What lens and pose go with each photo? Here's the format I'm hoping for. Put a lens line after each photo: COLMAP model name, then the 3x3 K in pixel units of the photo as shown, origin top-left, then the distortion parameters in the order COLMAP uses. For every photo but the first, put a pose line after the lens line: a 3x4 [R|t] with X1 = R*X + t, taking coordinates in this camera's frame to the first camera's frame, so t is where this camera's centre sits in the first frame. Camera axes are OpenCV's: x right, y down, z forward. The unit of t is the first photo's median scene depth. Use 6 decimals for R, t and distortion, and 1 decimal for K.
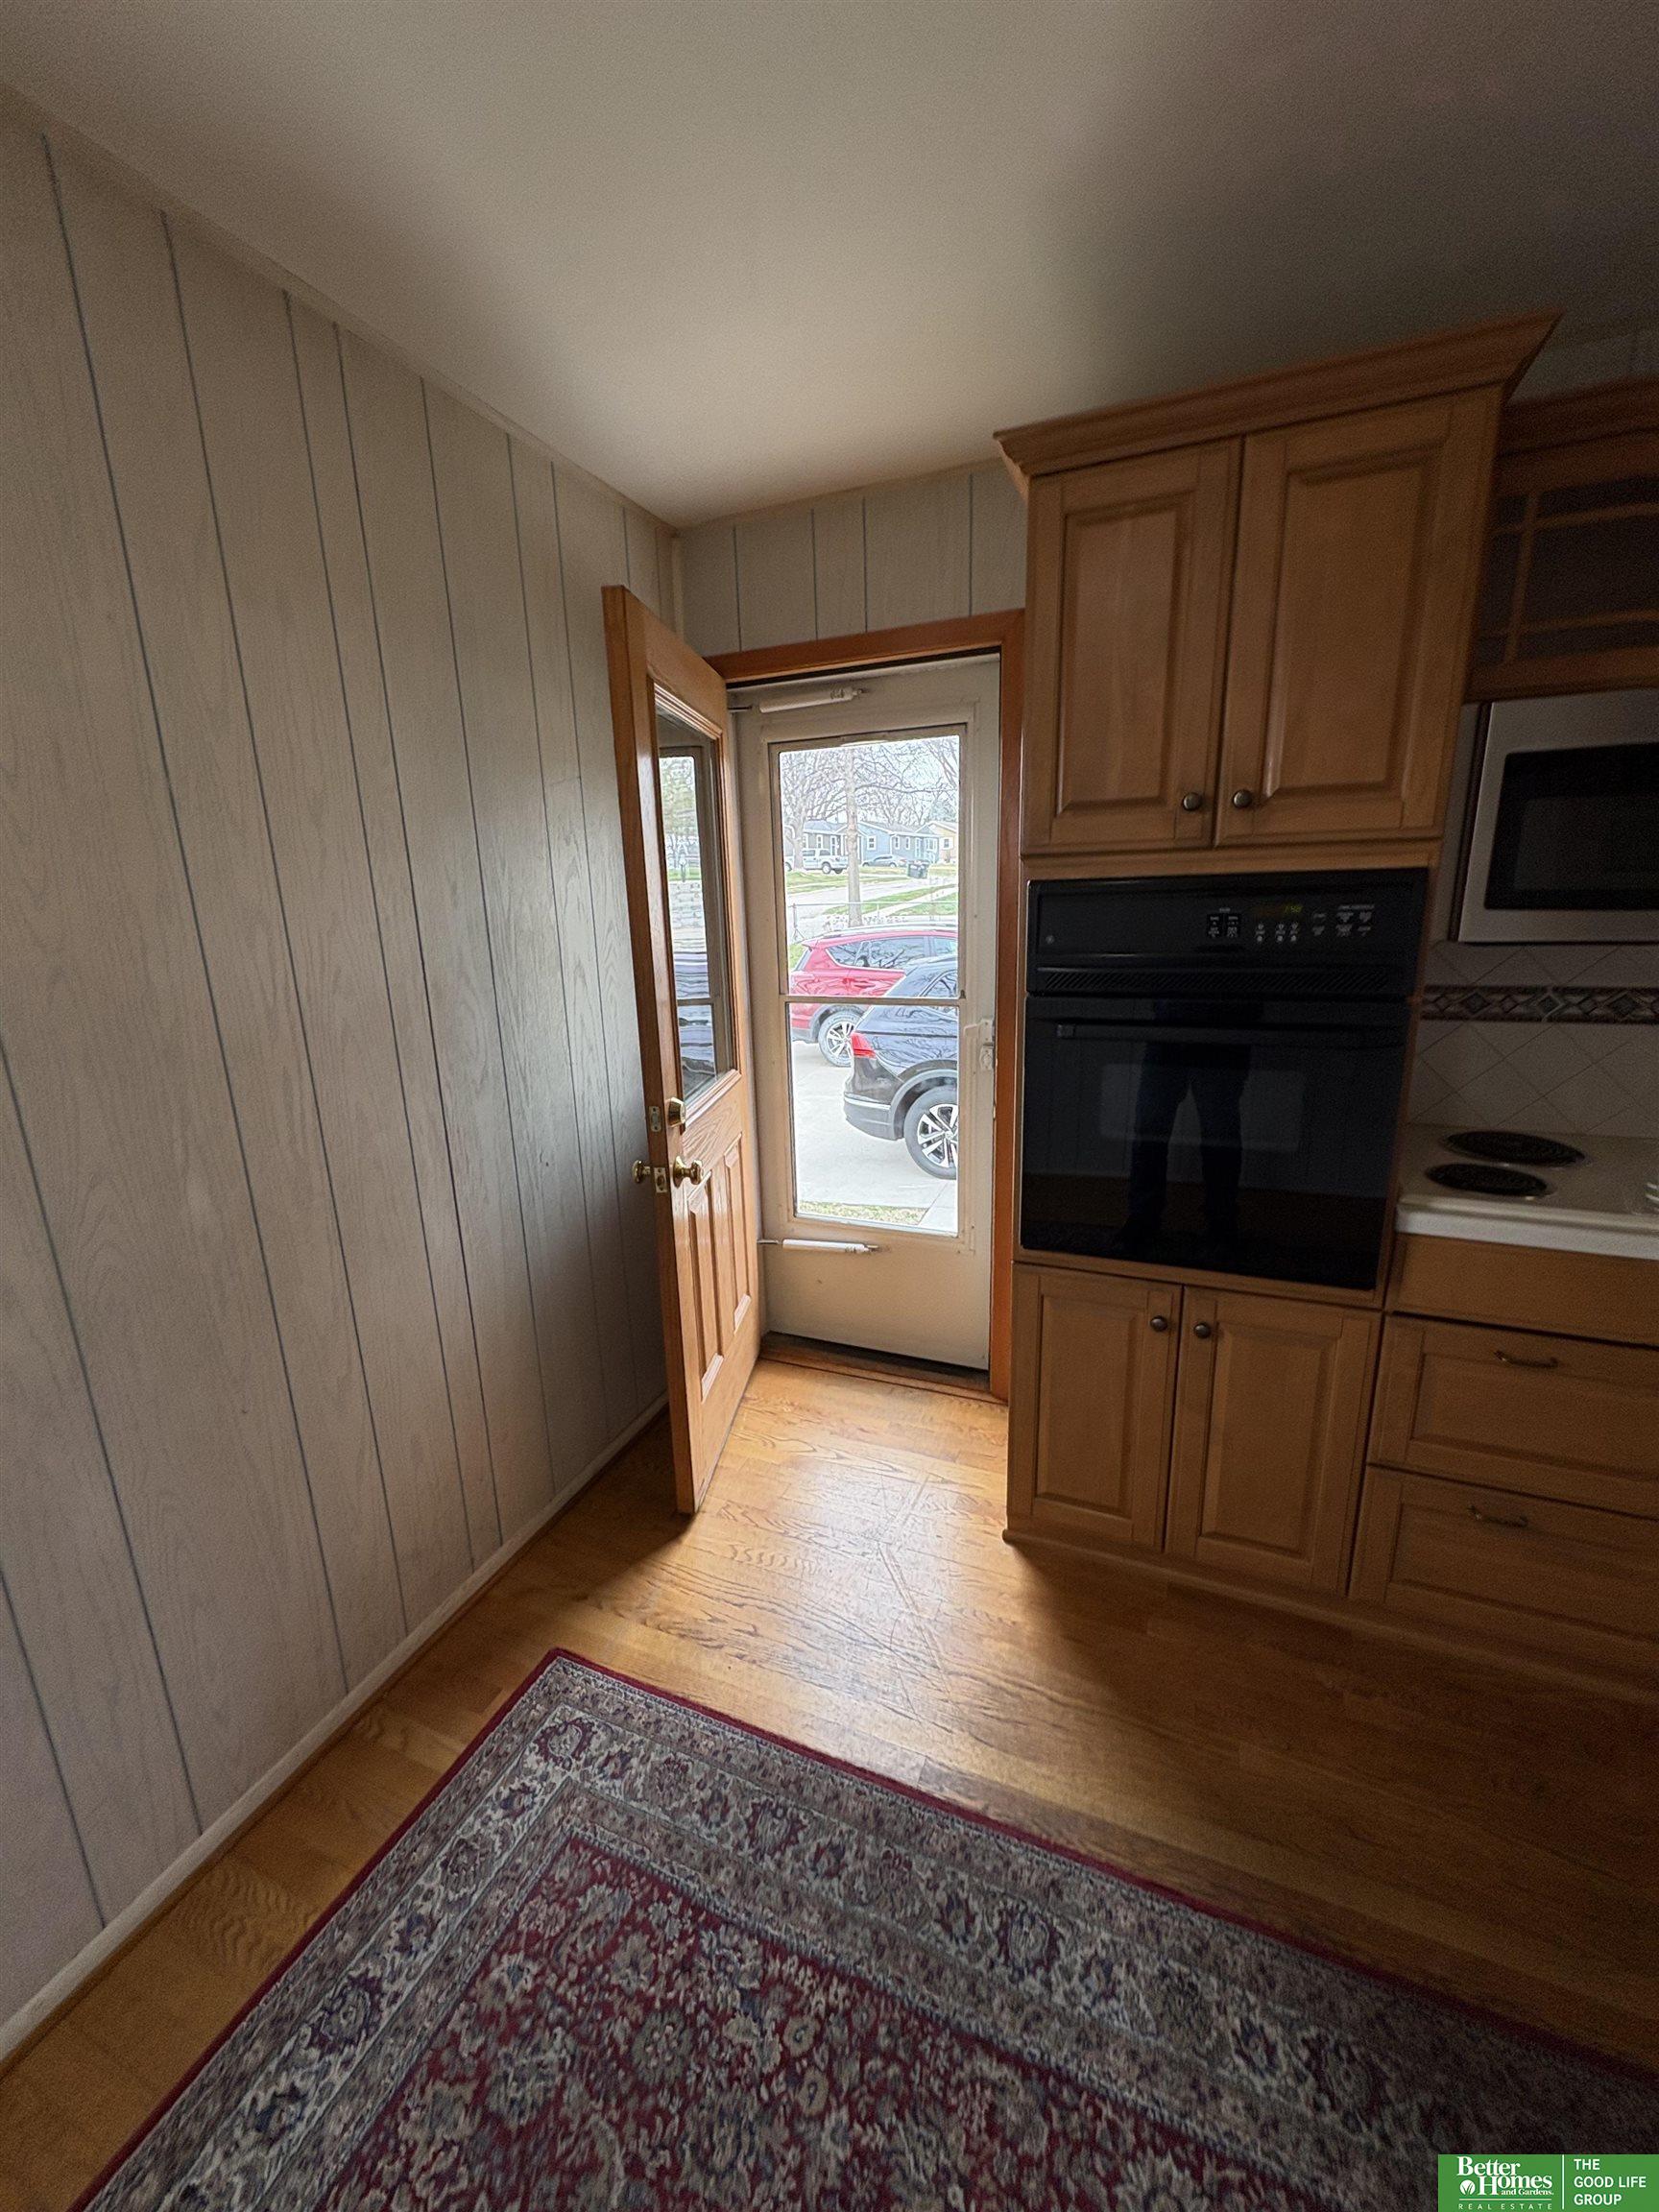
lens RADIAL K [[879.1, 0, 826.1], [0, 879.1, 1105.3], [0, 0, 1]] dist [-0.000296, 0.000256]
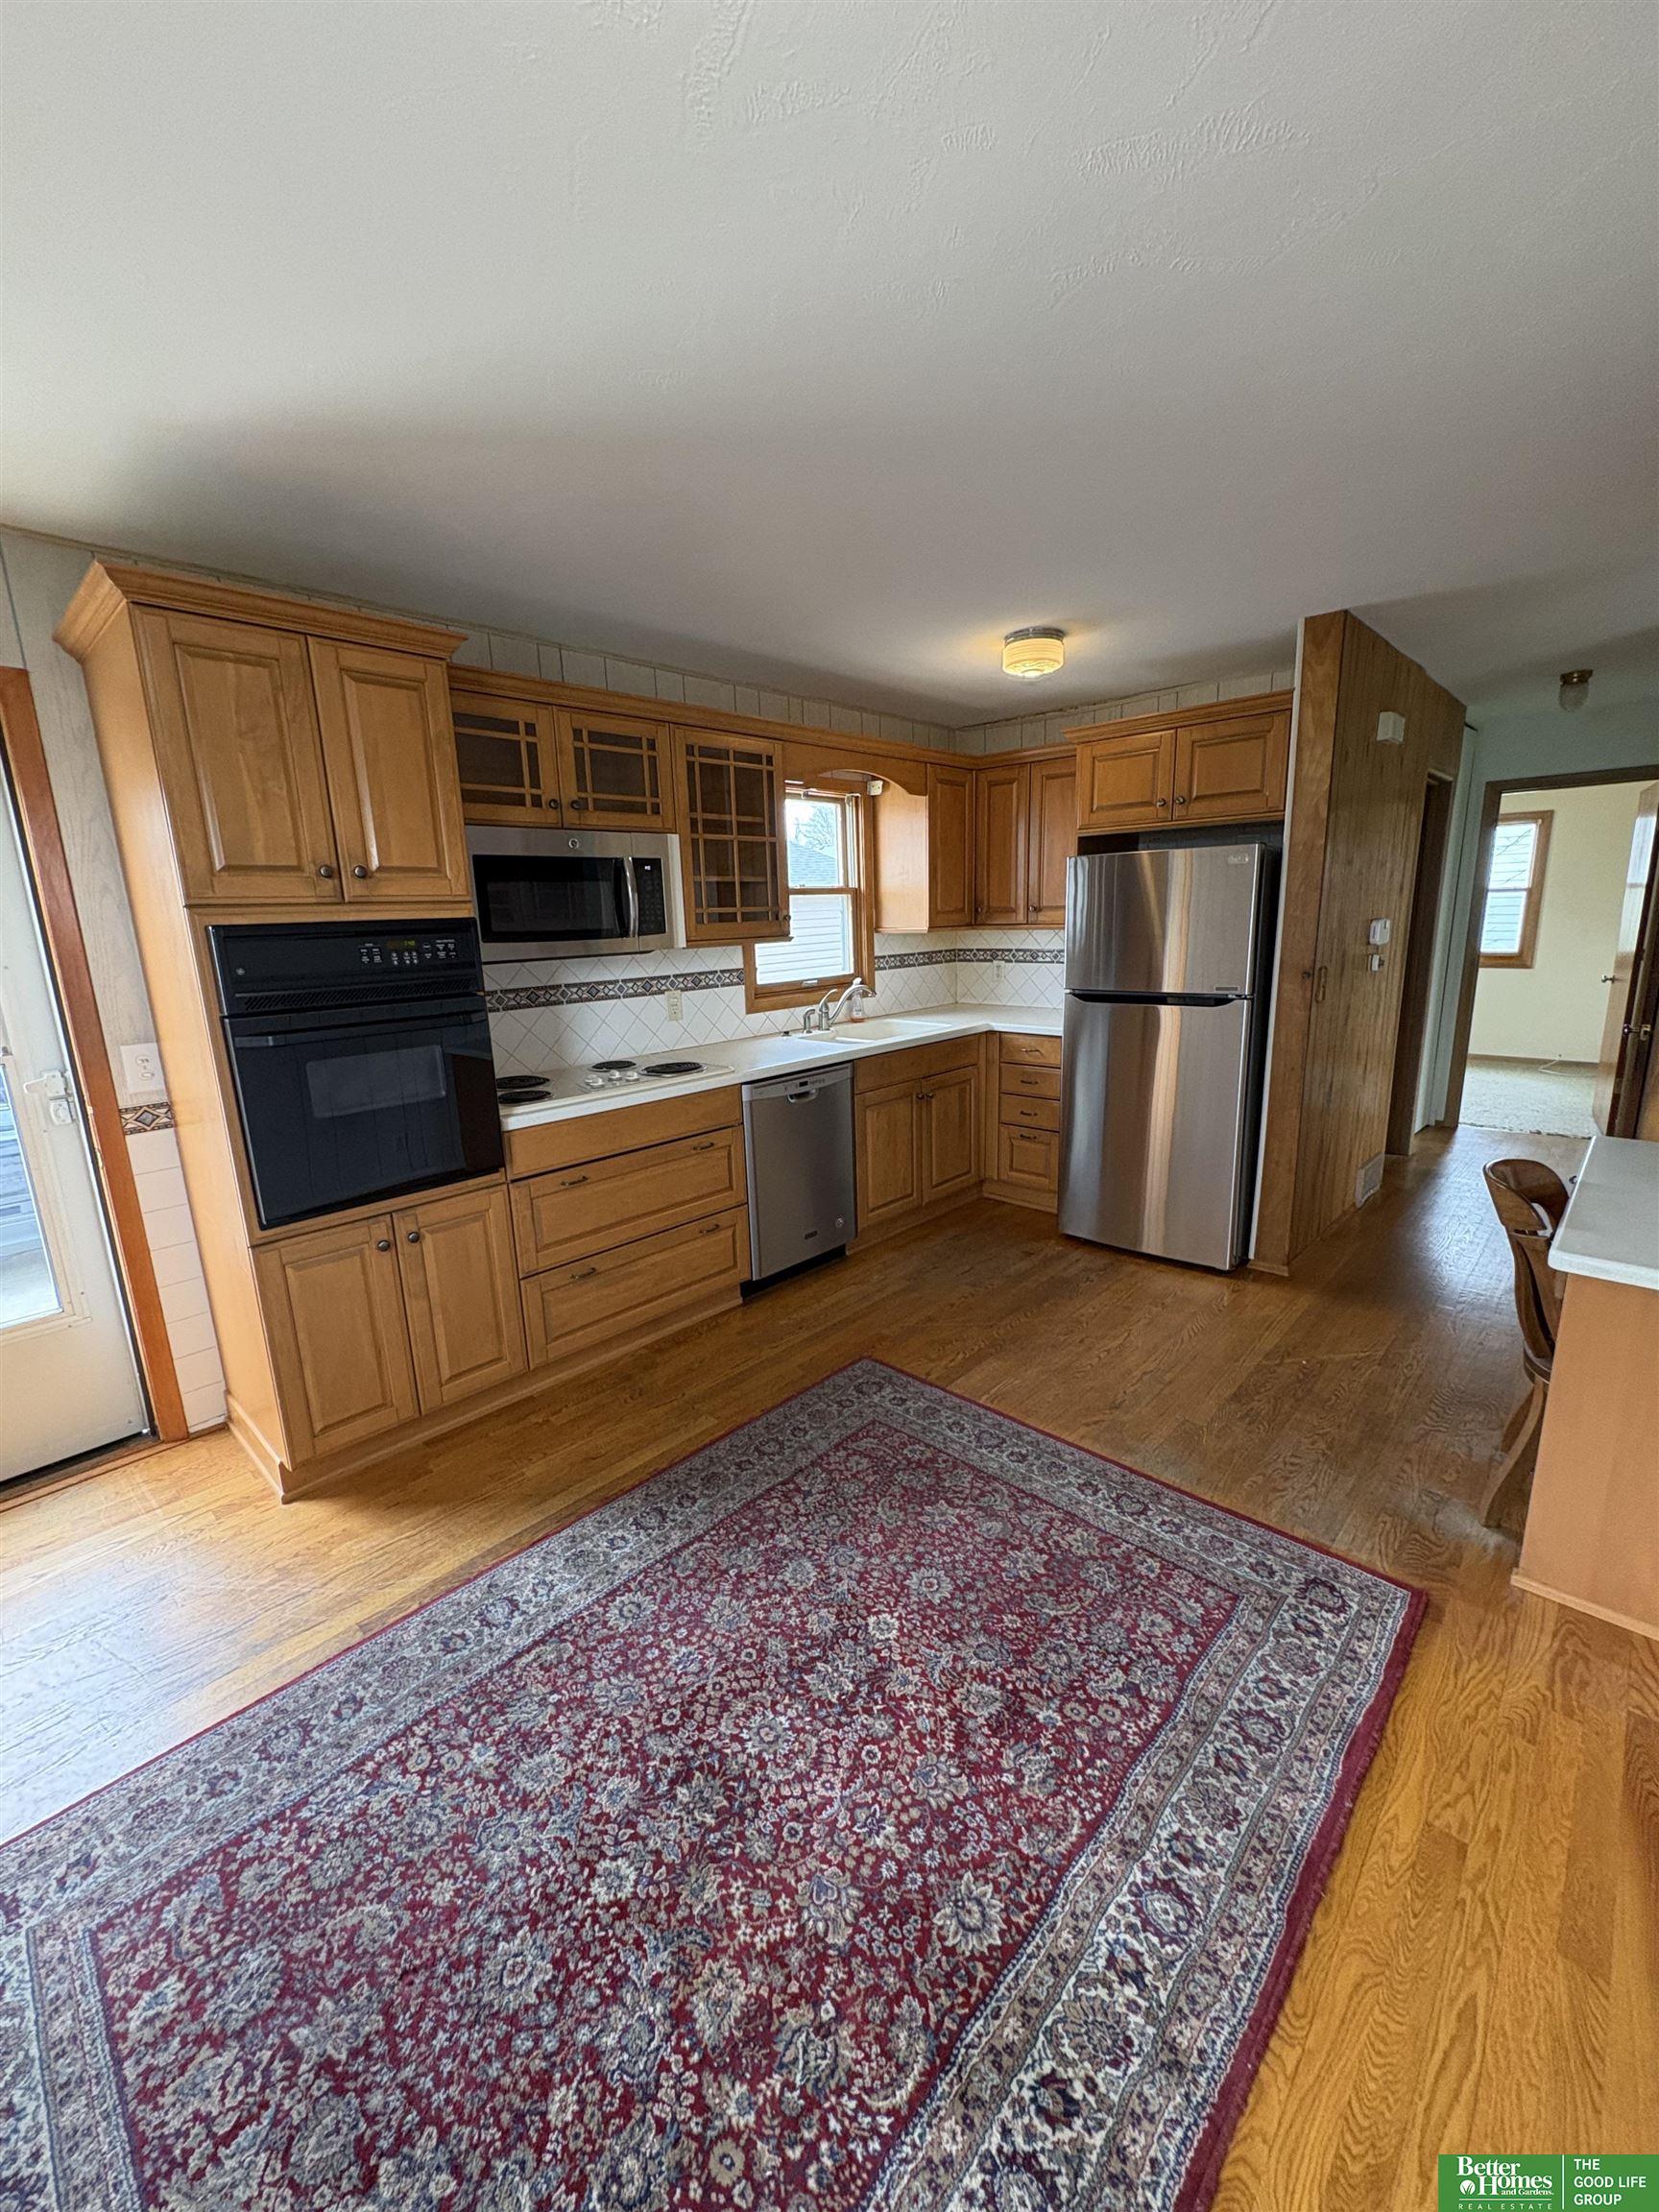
lens RADIAL K [[874.4, 0, 829.5], [0, 874.4, 1106.0], [0, 0, 1]] dist [0.000116, 0.000000]
pose [[0.349183, -0.185956, 0.918418, -0.665042], [0.242516, 0.964652, 0.103112, 0.075388], [-0.905128, 0.186726, 0.381937, -0.214172]]
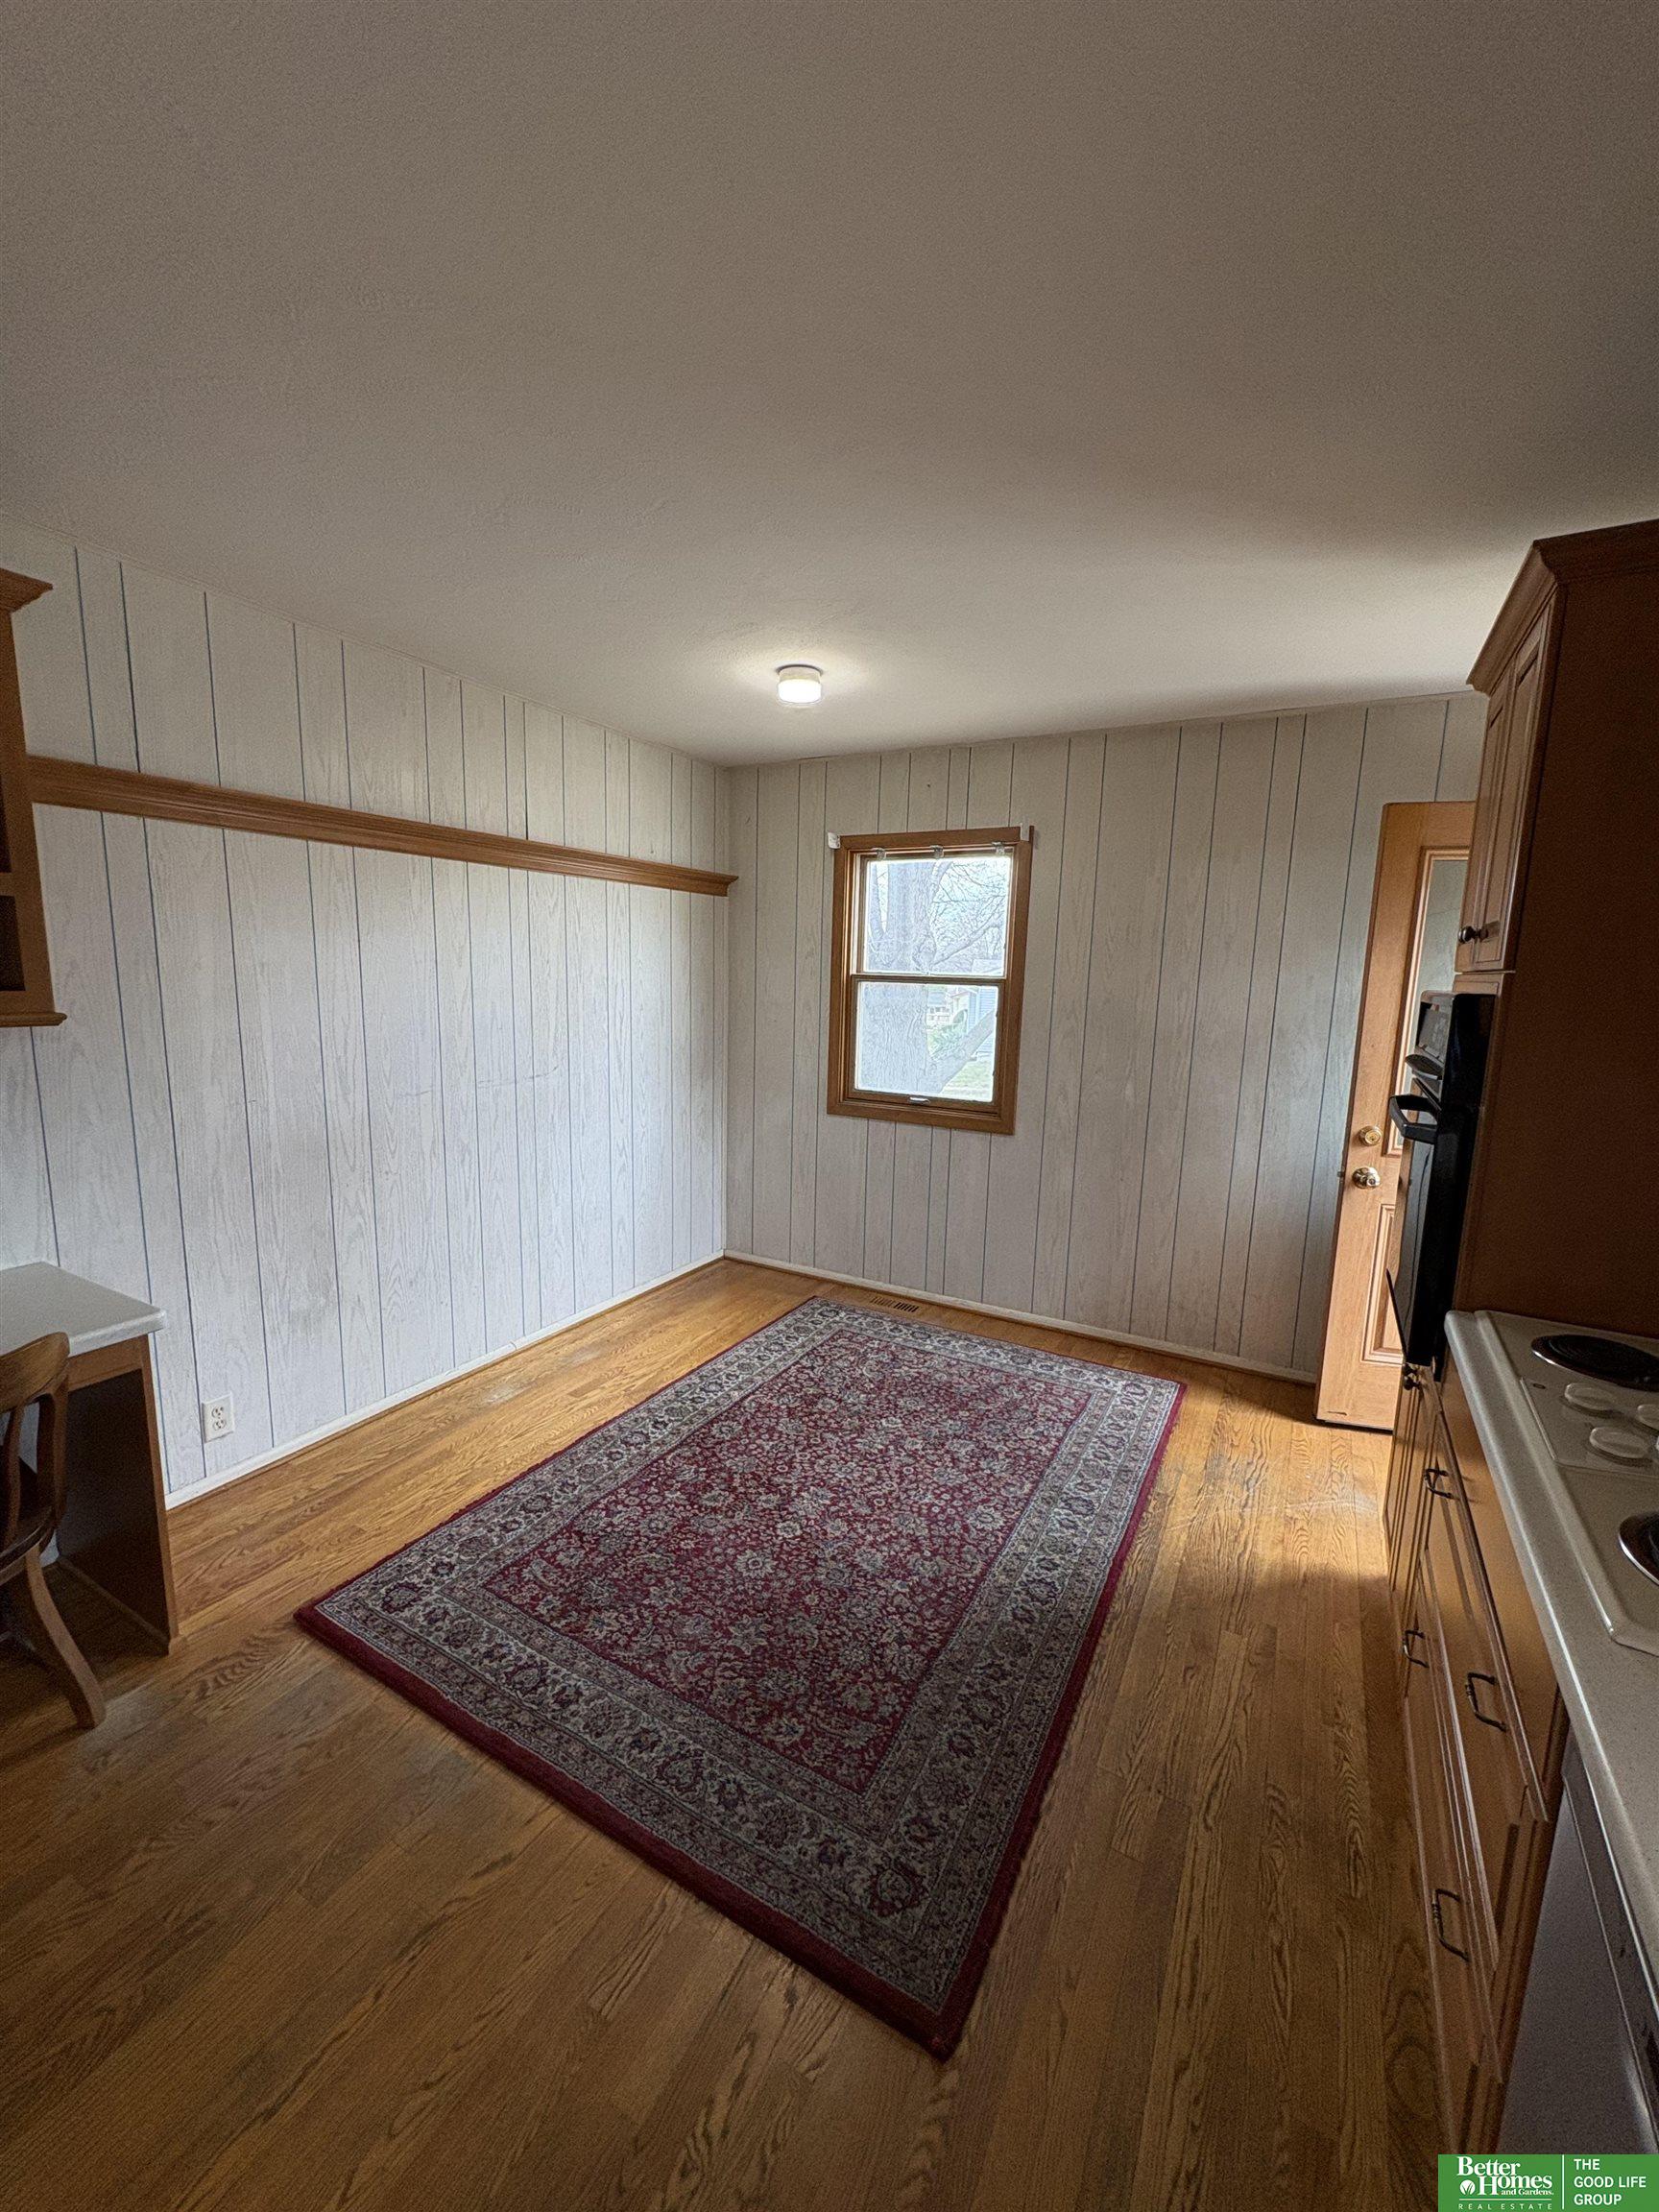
lens RADIAL K [[879.1, 0, 826.1], [0, 879.1, 1105.3], [0, 0, 1]] dist [-0.000296, 0.000256]
pose [[-0.113851, 0.180075, -0.977042, 1.731889], [-0.254938, 0.945212, 0.203916, -0.137675], [0.960232, 0.272301, -0.061705, 0.271821]]
